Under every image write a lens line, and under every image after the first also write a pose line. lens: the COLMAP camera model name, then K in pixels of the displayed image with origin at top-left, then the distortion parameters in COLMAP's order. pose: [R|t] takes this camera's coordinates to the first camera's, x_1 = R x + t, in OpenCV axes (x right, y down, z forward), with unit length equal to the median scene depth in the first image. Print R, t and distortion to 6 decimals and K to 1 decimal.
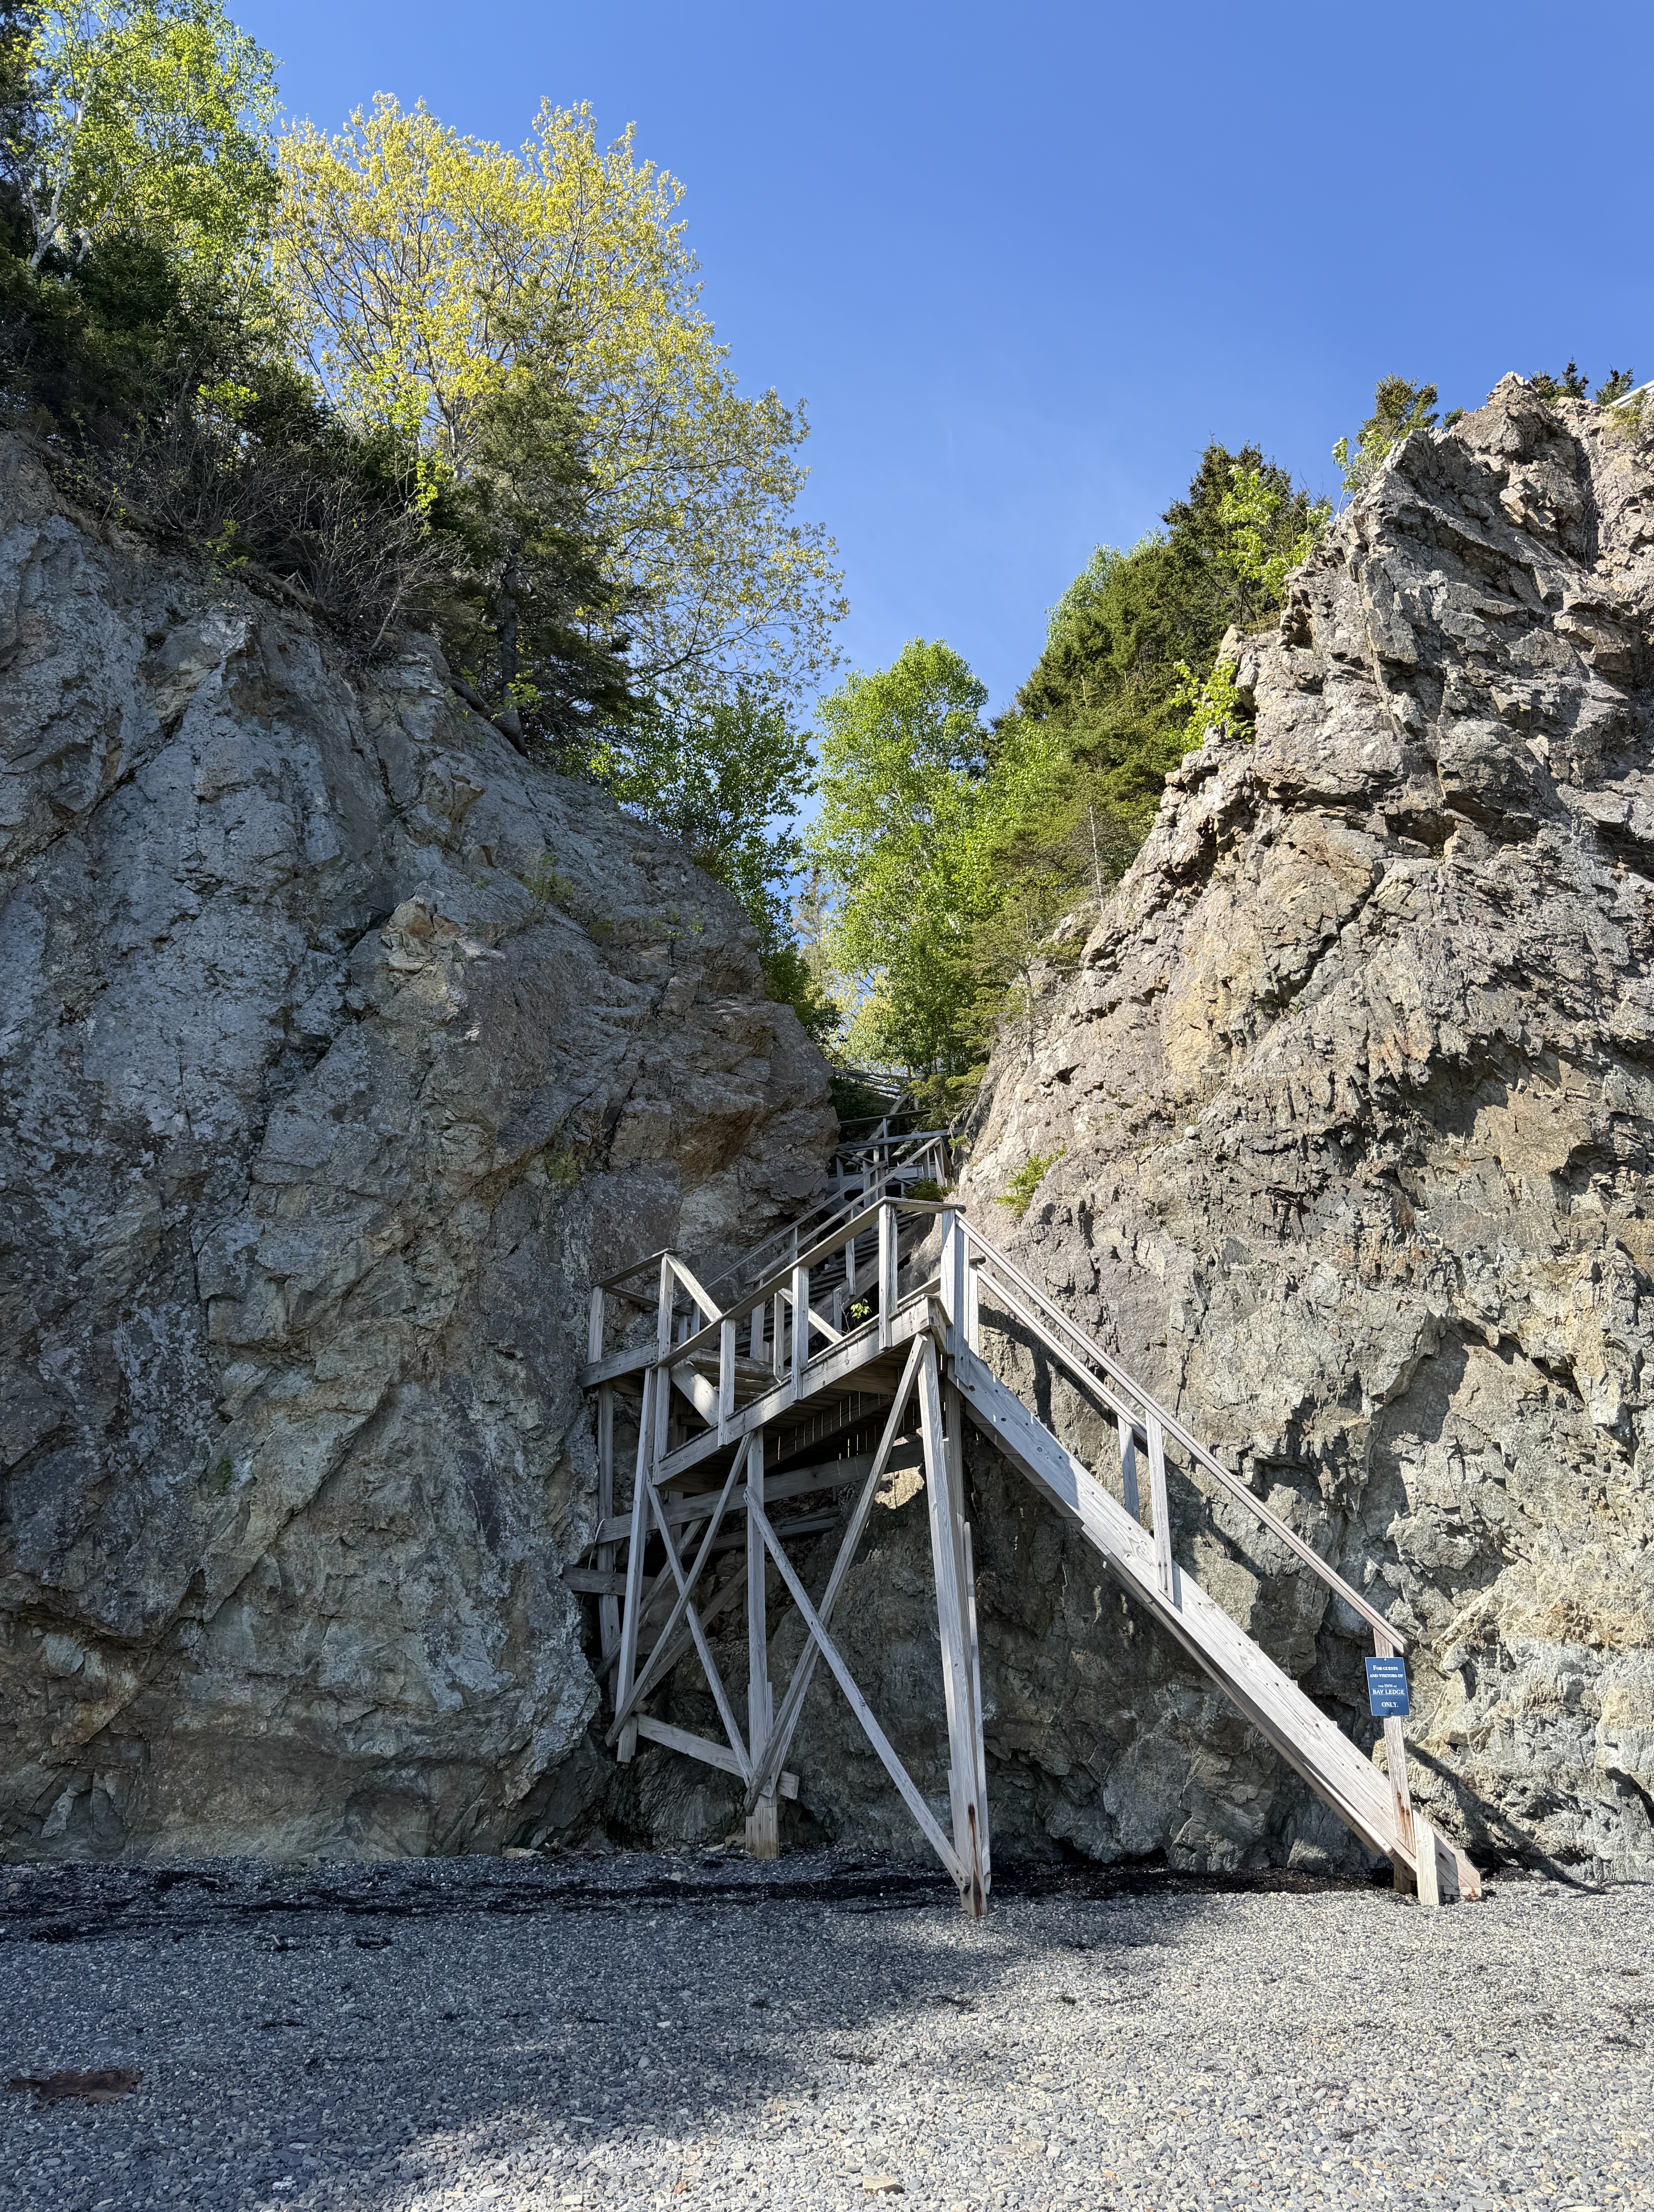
lens RADIAL K [[1510.9, 0, 827.0], [0, 1510.9, 1106.0], [0, 0, 1]] dist [0.003992, 0.000588]
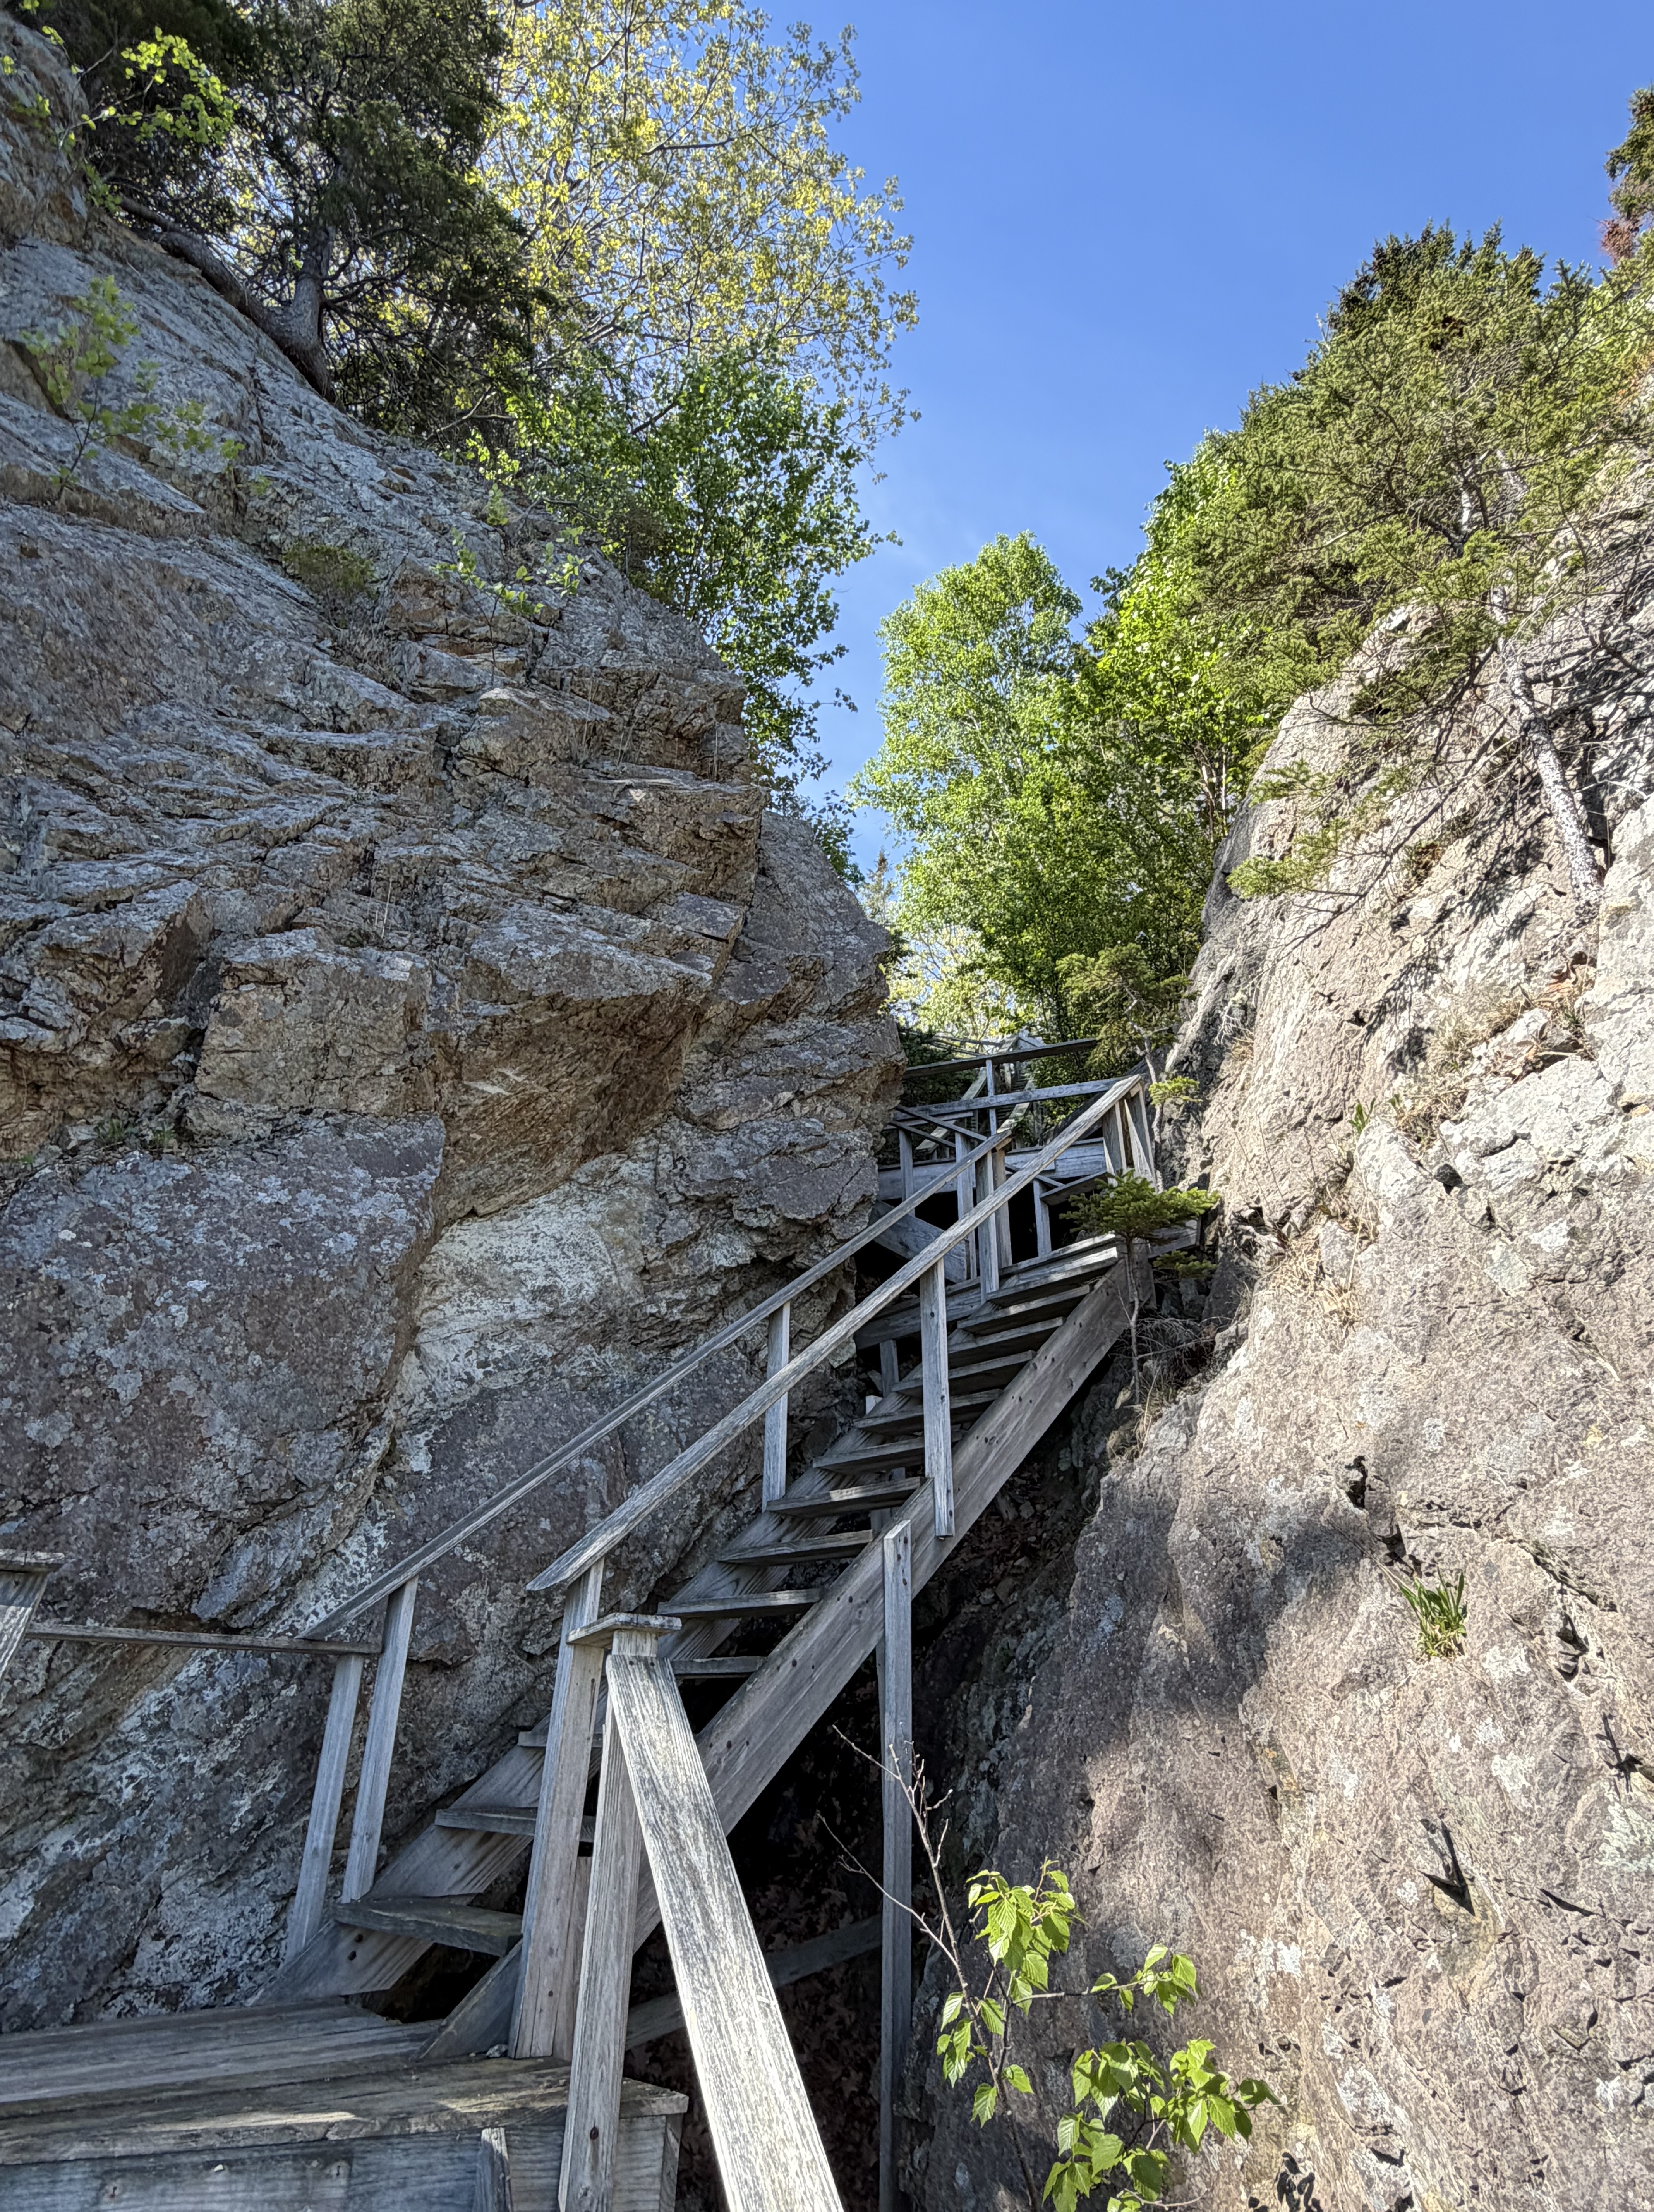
lens RADIAL K [[1283.8, 0, 827.0], [0, 1283.8, 1106.0], [0, 0, 1]] dist [0.001508, -0.000073]
pose [[0.998499, -0.002454, -0.054713, 0.006379], [0.002170, 0.999984, -0.005260, 0.032034], [0.054725, 0.005133, 0.998488, 0.656630]]
